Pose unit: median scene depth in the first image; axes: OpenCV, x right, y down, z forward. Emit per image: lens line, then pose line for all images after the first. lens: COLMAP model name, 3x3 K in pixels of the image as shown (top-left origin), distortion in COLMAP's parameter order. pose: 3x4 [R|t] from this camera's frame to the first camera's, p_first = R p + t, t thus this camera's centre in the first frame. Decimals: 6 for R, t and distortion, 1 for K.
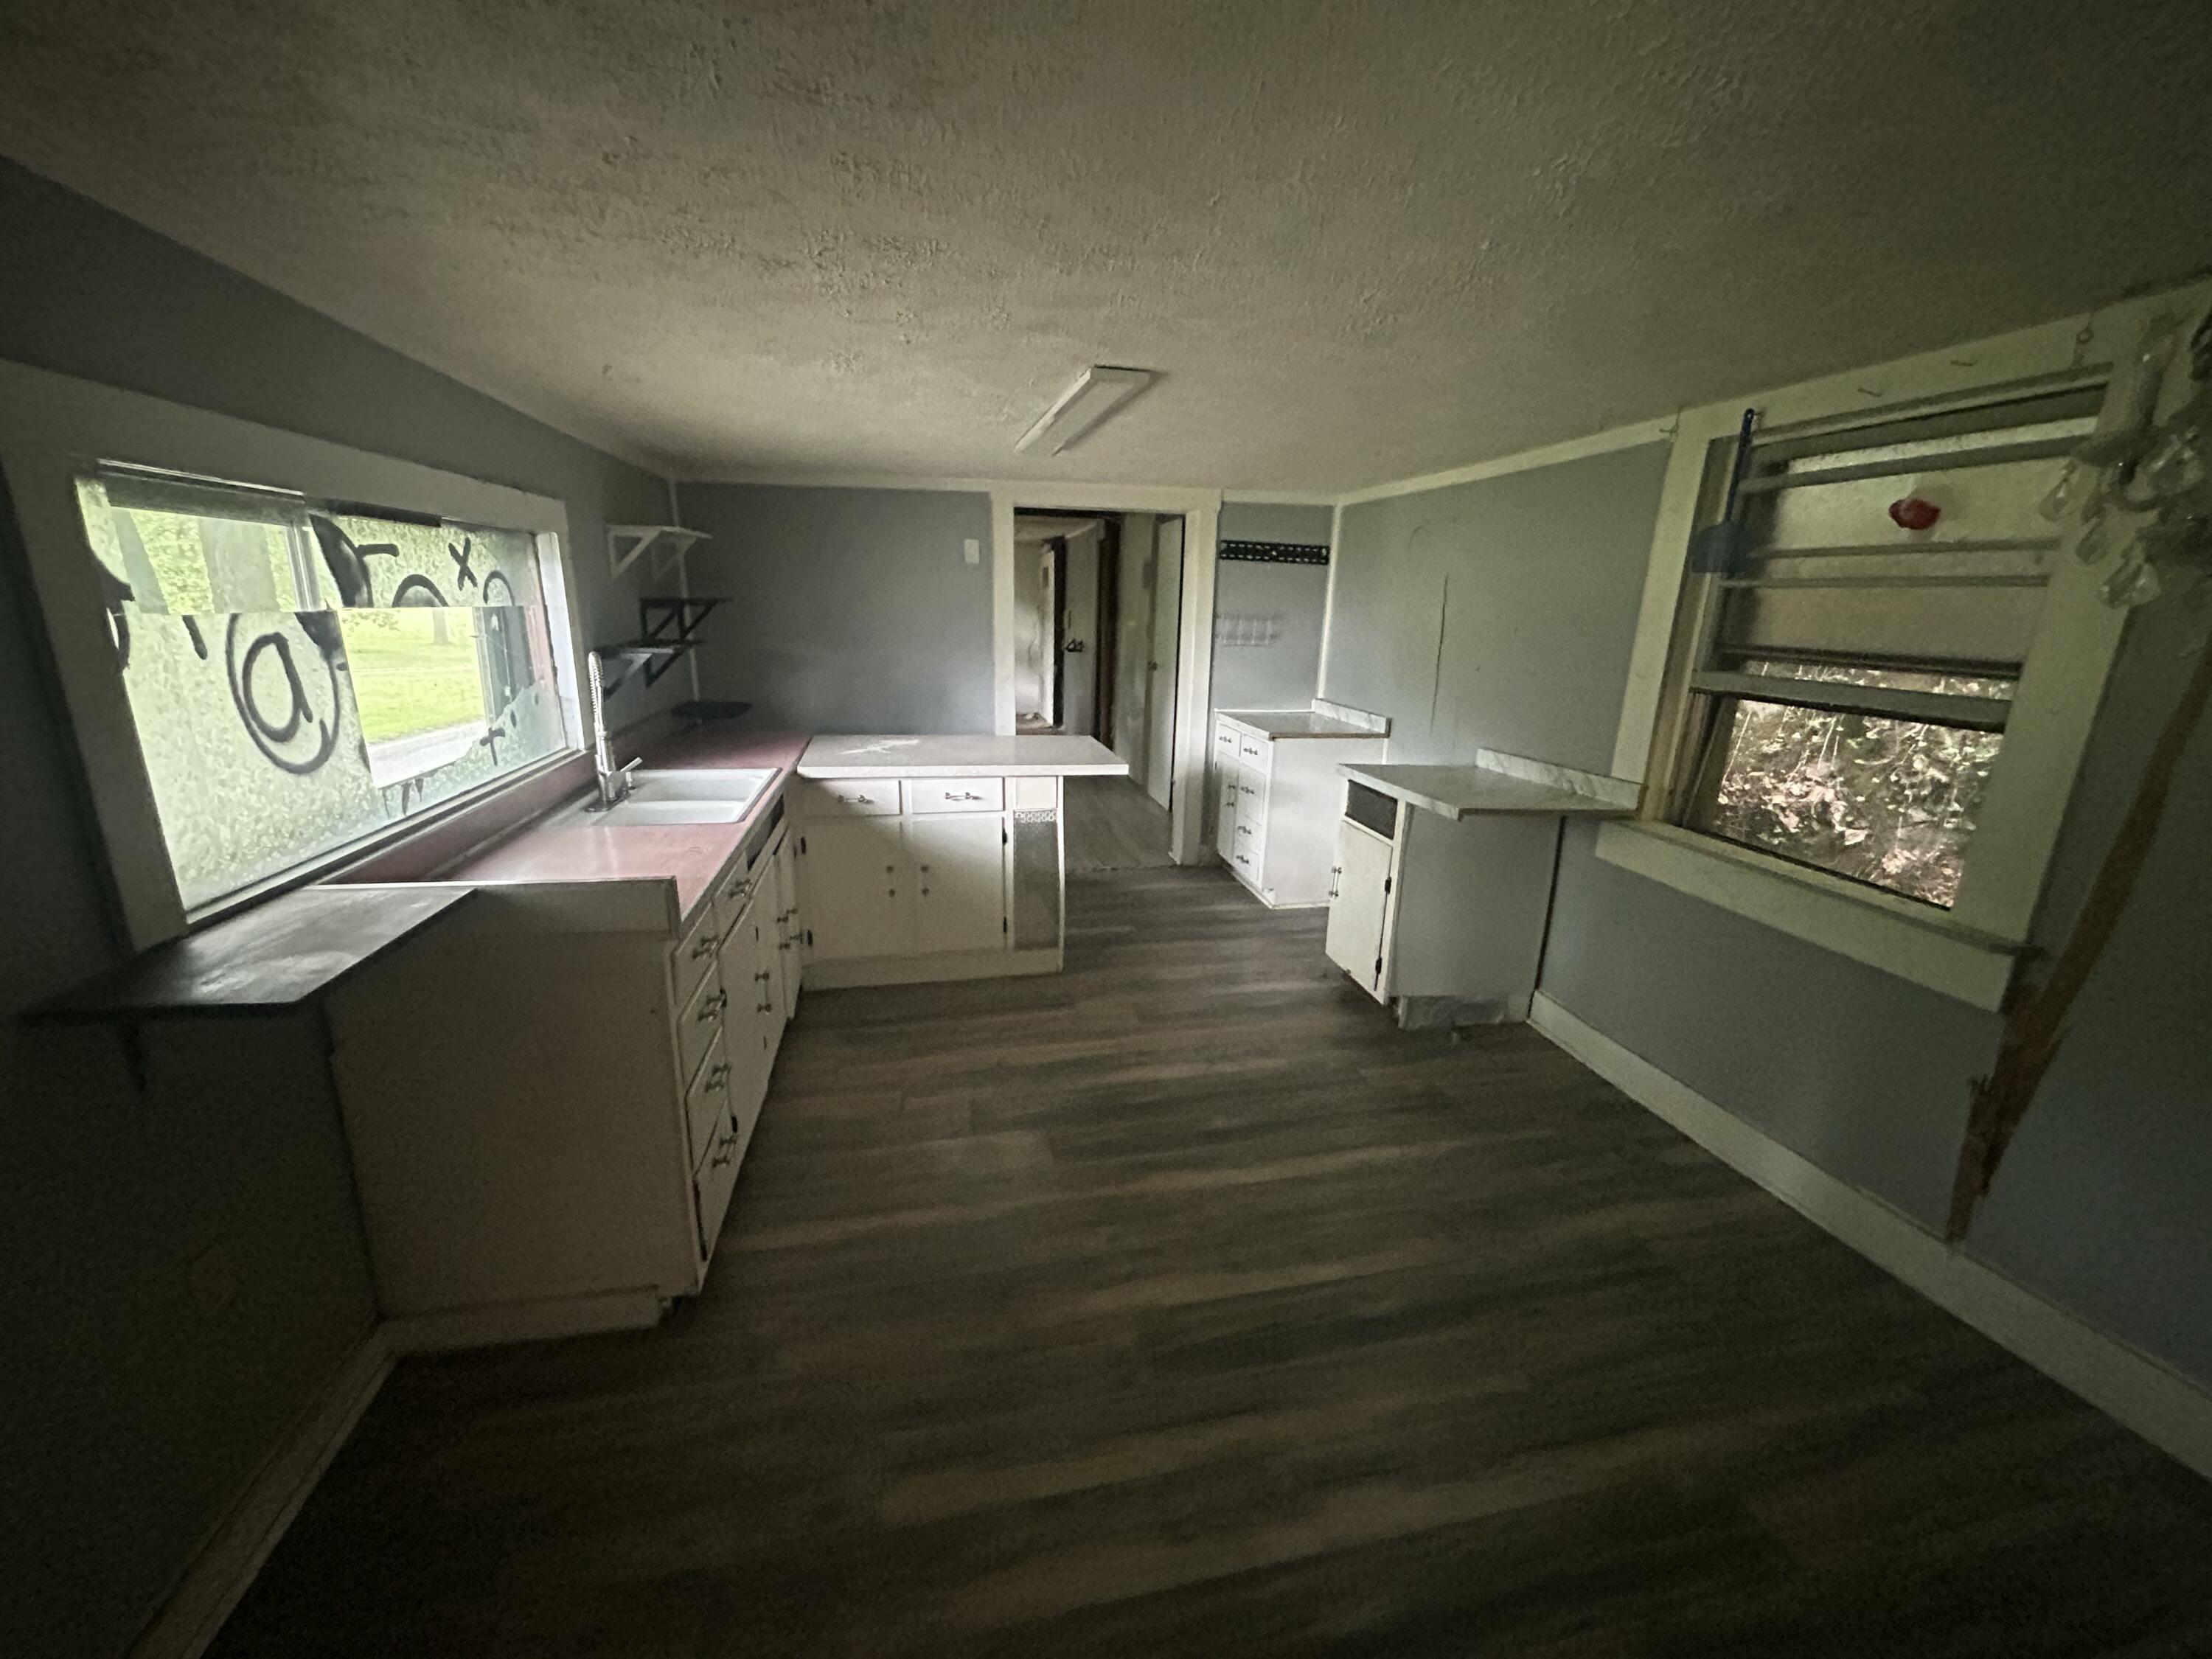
lens RADIAL K [[879.3, 0, 1106.8], [0, 879.3, 824.9], [0, 0, 1]] dist [0.000212, -0.000054]
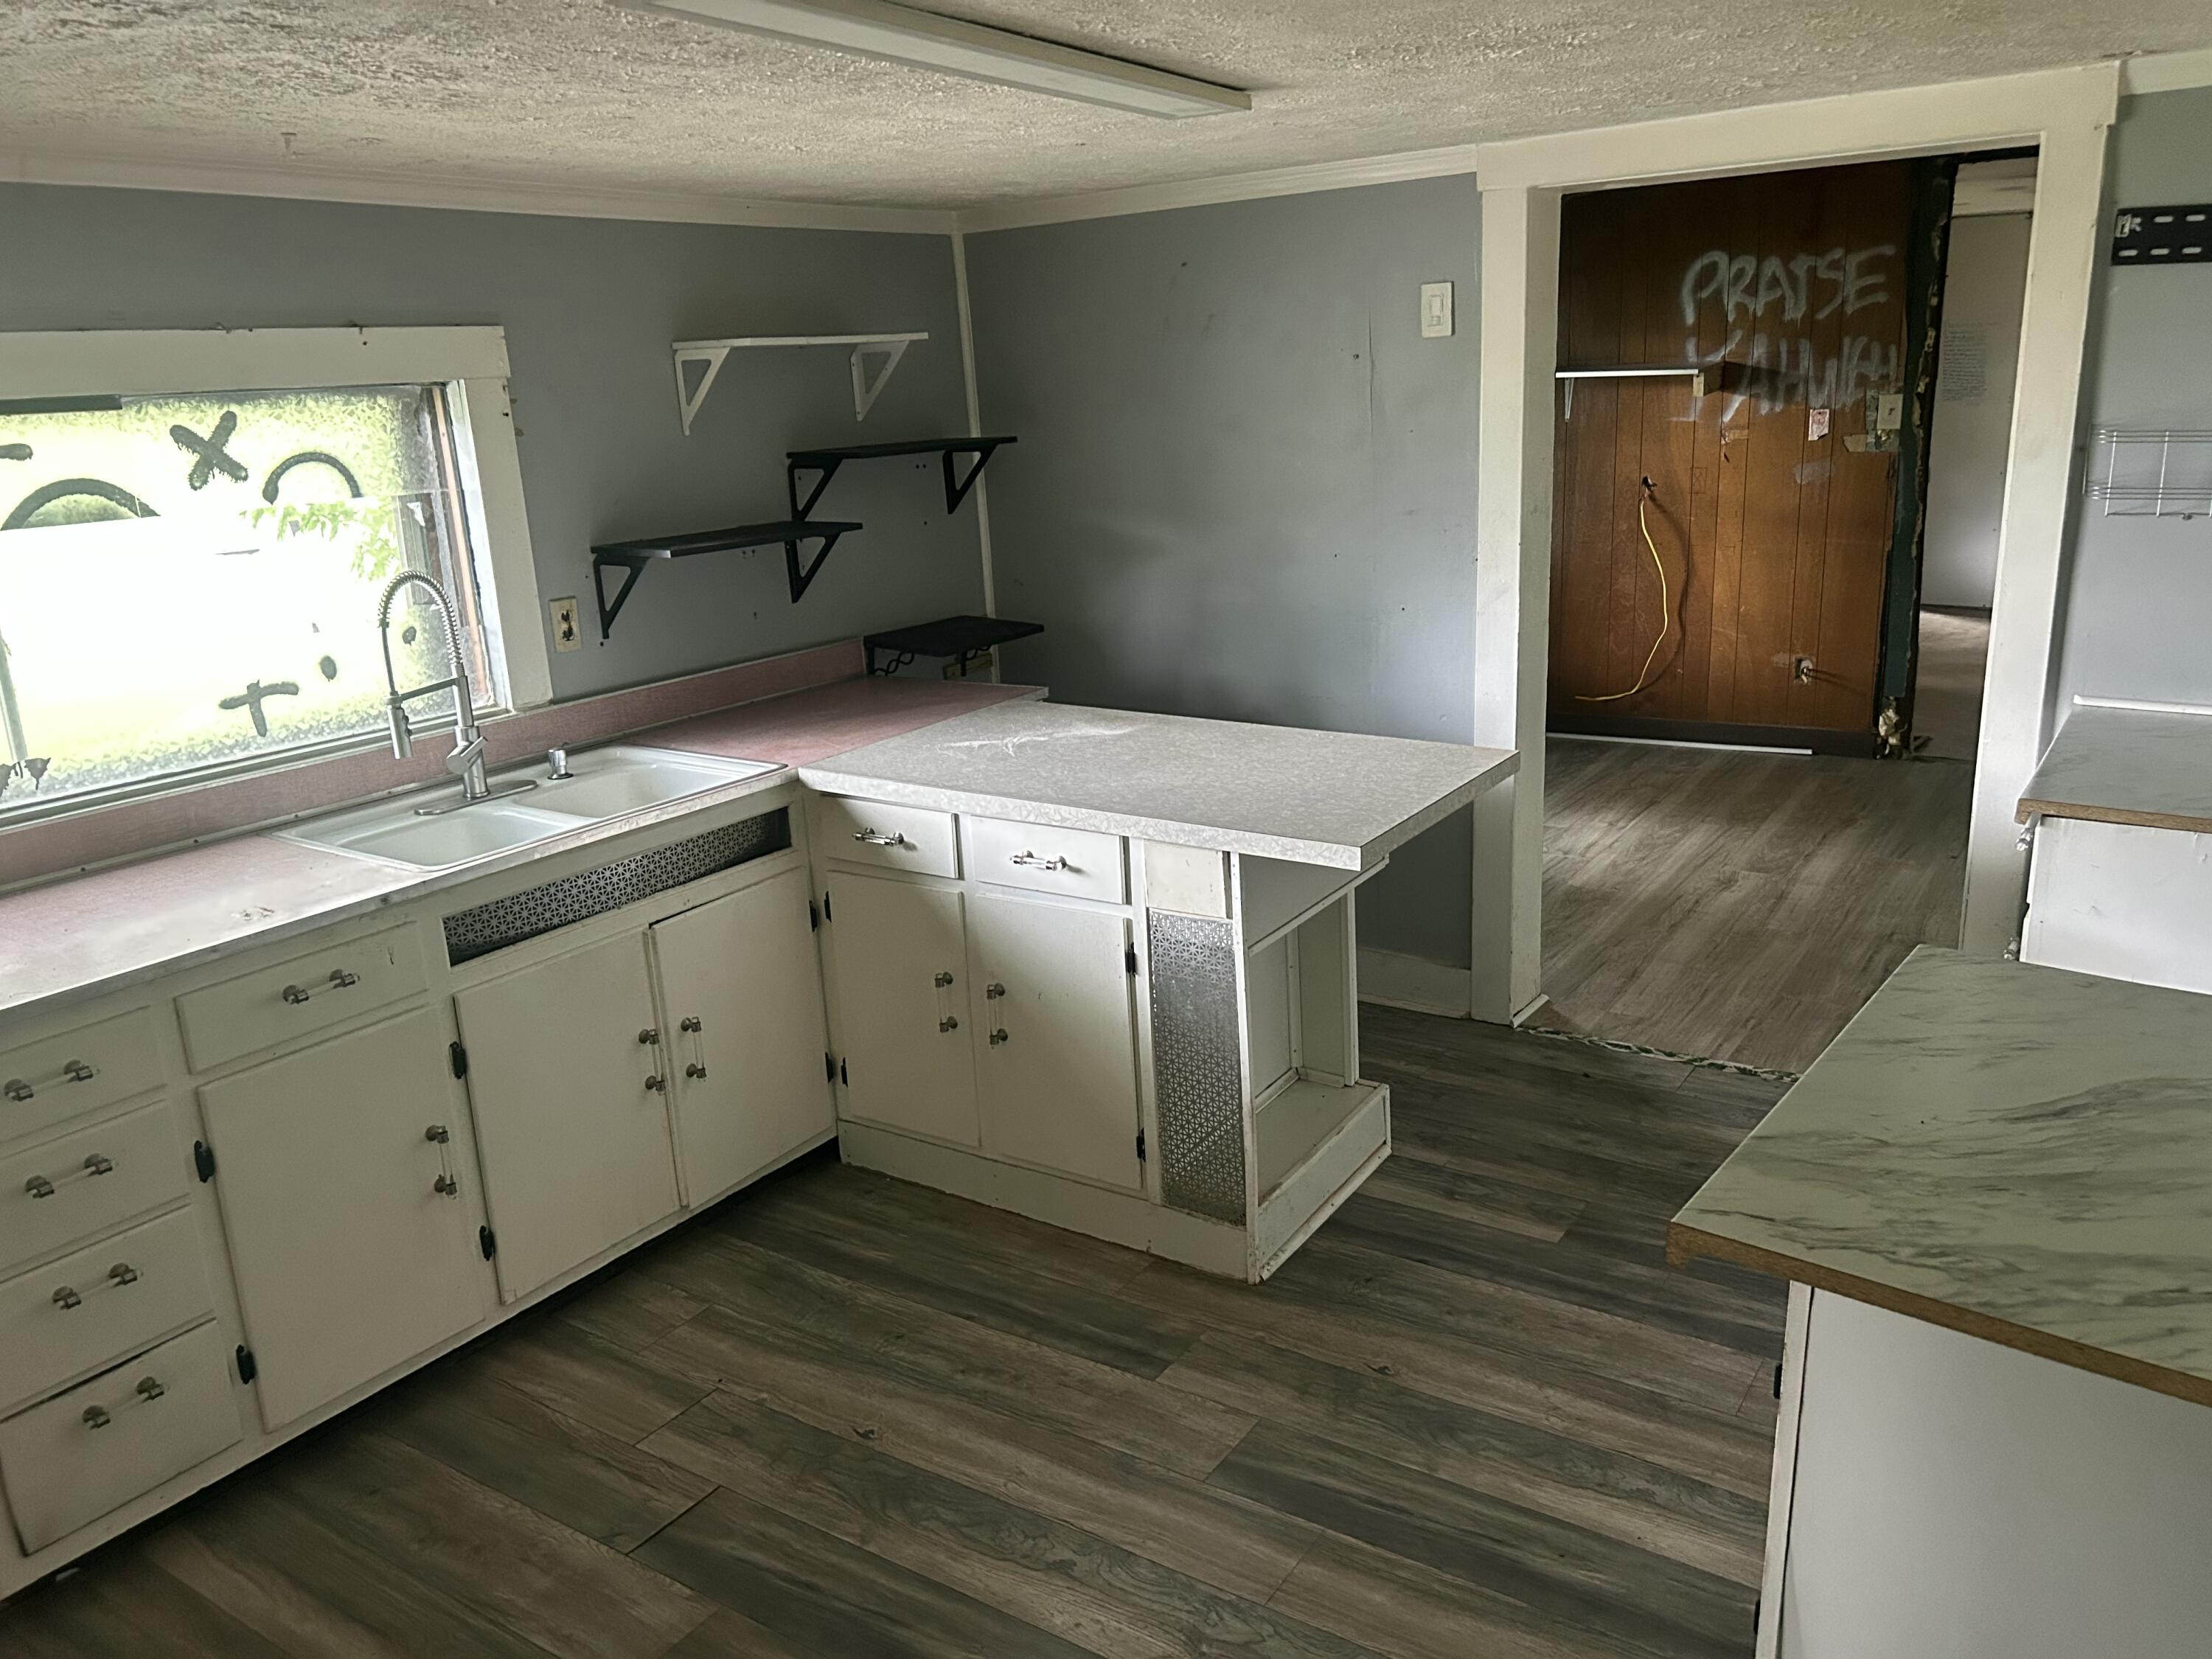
lens RADIAL K [[1656.3, 0, 1110.7], [0, 1656.3, 818.1], [0, 0, 1]] dist [0.051971, -0.059828]
pose [[0.687018, 0.138241, -0.713370, 0.486327], [-0.122434, 0.989723, 0.073884, -0.123368], [0.716252, 0.036581, 0.696882, 0.377740]]
